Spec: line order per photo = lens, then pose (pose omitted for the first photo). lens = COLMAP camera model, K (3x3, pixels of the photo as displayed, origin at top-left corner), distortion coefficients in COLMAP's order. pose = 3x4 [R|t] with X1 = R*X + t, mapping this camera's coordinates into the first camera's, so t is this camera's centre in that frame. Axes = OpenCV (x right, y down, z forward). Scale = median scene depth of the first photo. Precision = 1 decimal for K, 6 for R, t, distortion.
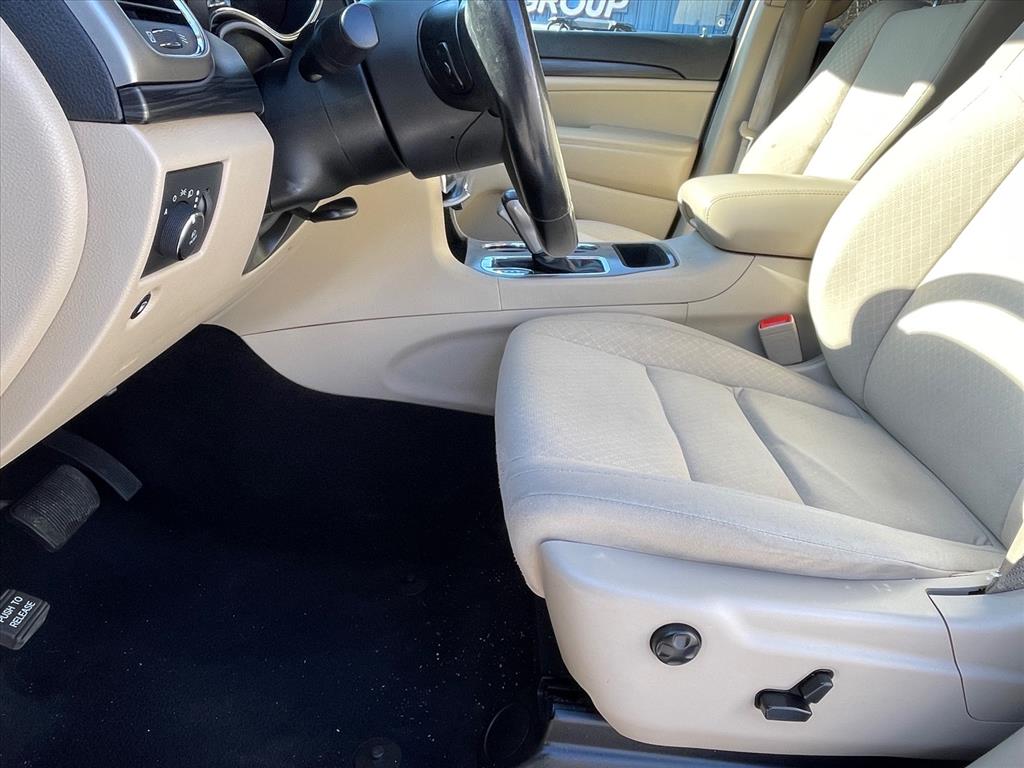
lens RADIAL K [[700.3, 0, 512.0], [0, 700.3, 384.0], [0, 0, 1]] dist [-0.002102, -0.003355]
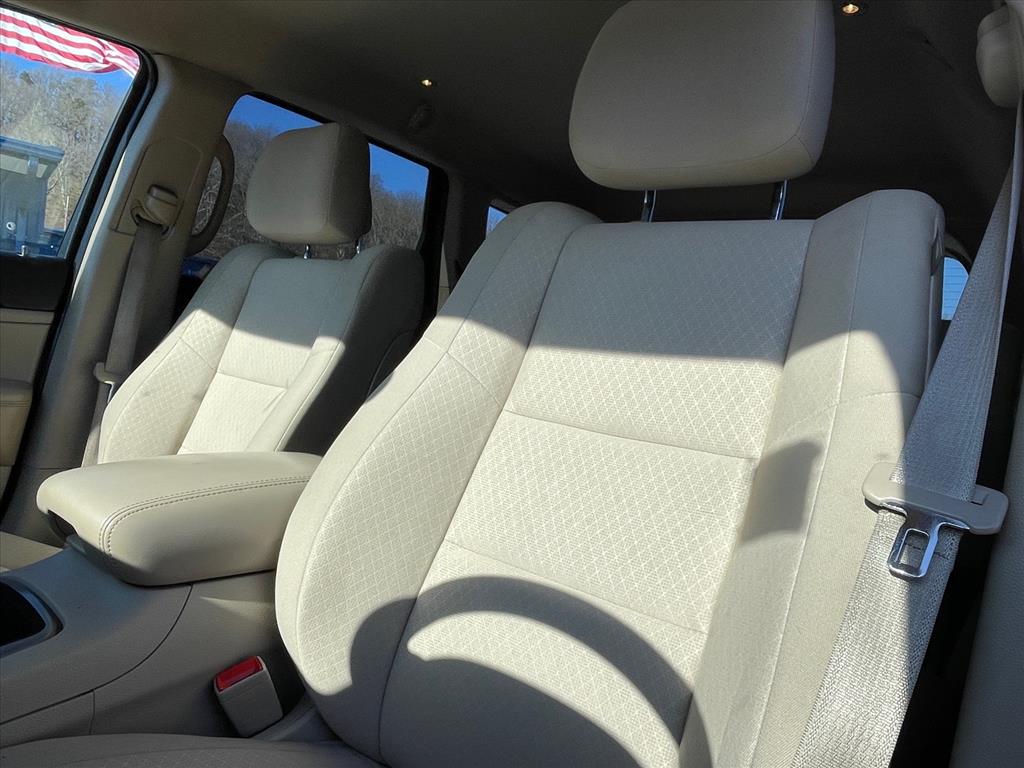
lens RADIAL K [[700.3, 0, 512.0], [0, 700.3, 384.0], [0, 0, 1]] dist [-0.002102, -0.003355]
pose [[0.629987, -0.033453, 0.775885, 0.022815], [0.245596, 0.956380, -0.158178, -0.169132], [-0.736749, 0.290205, 0.610722, 0.279521]]
